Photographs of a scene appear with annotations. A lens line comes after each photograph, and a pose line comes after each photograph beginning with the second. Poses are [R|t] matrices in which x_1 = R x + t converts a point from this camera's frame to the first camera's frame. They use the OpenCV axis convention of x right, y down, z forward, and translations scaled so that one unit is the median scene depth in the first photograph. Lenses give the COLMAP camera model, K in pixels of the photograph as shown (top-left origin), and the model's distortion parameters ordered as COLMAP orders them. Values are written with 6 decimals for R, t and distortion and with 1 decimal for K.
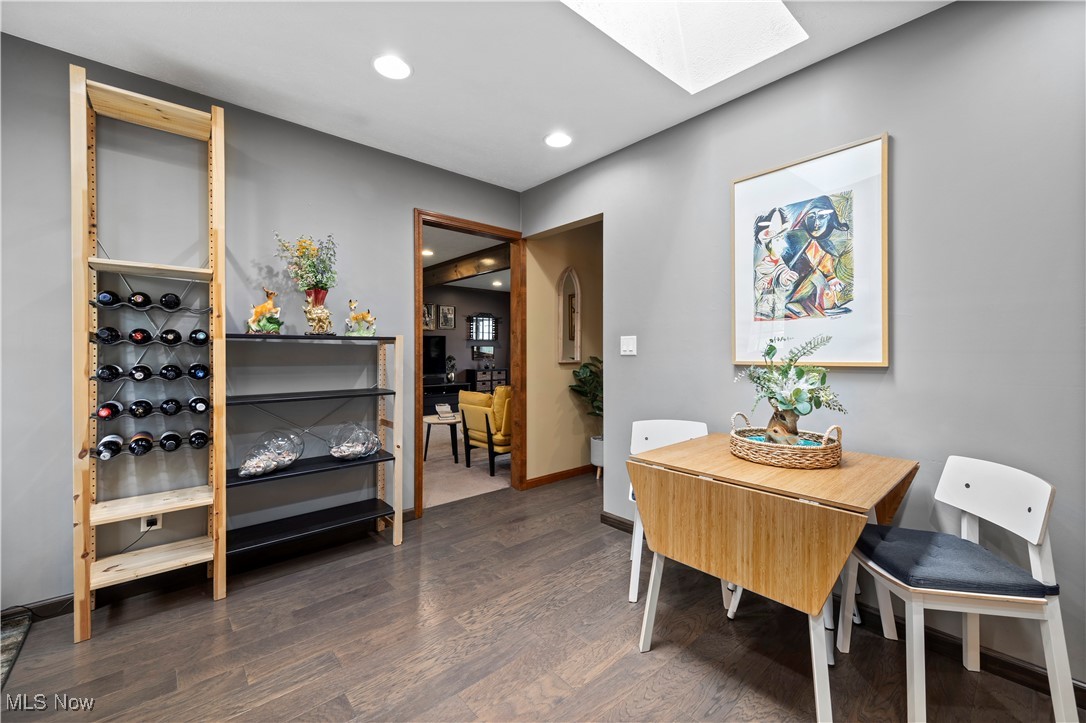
lens RADIAL K [[443.9, 0, 543.8], [0, 443.9, 349.3], [0, 0, 1]] dist [0.013849, -0.000039]
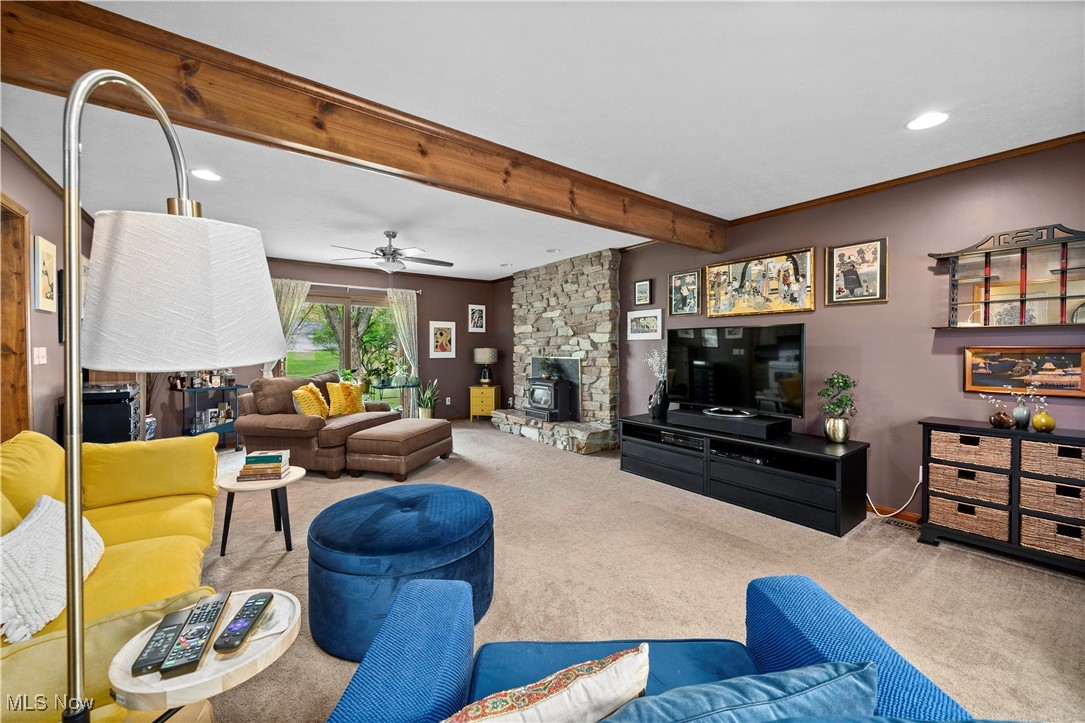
lens RADIAL K [[422.8, 0, 540.6], [0, 422.8, 352.8], [0, 0, 1]] dist [-0.001404, -0.000088]
pose [[-0.072293, 0.011576, -0.997316, 0.663051], [0.008507, 0.999903, 0.010990, -0.037798], [0.997347, -0.007690, -0.072385, 2.970682]]
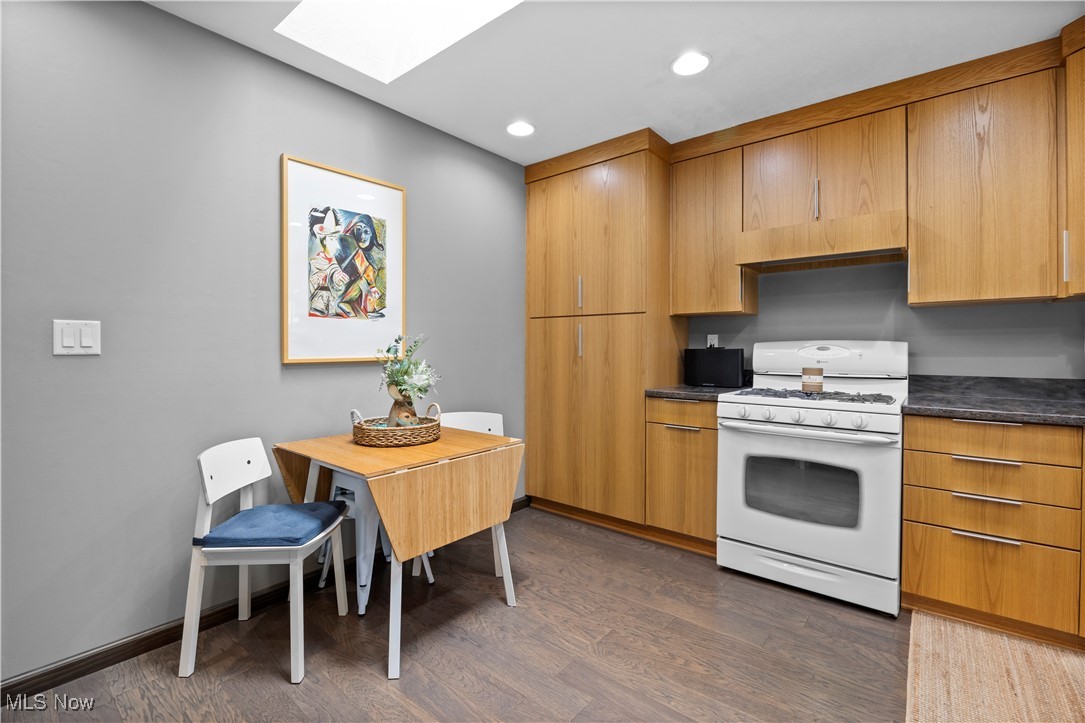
lens RADIAL K [[480.4, 0, 544.8], [0, 480.4, 346.4], [0, 0, 1]] dist [-0.002513, -0.000236]
pose [[-0.156743, 0.003562, 0.987633, -0.639027], [-0.006189, 0.999970, -0.004589, 0.002640], [-0.987620, -0.006832, -0.156716, 0.690647]]
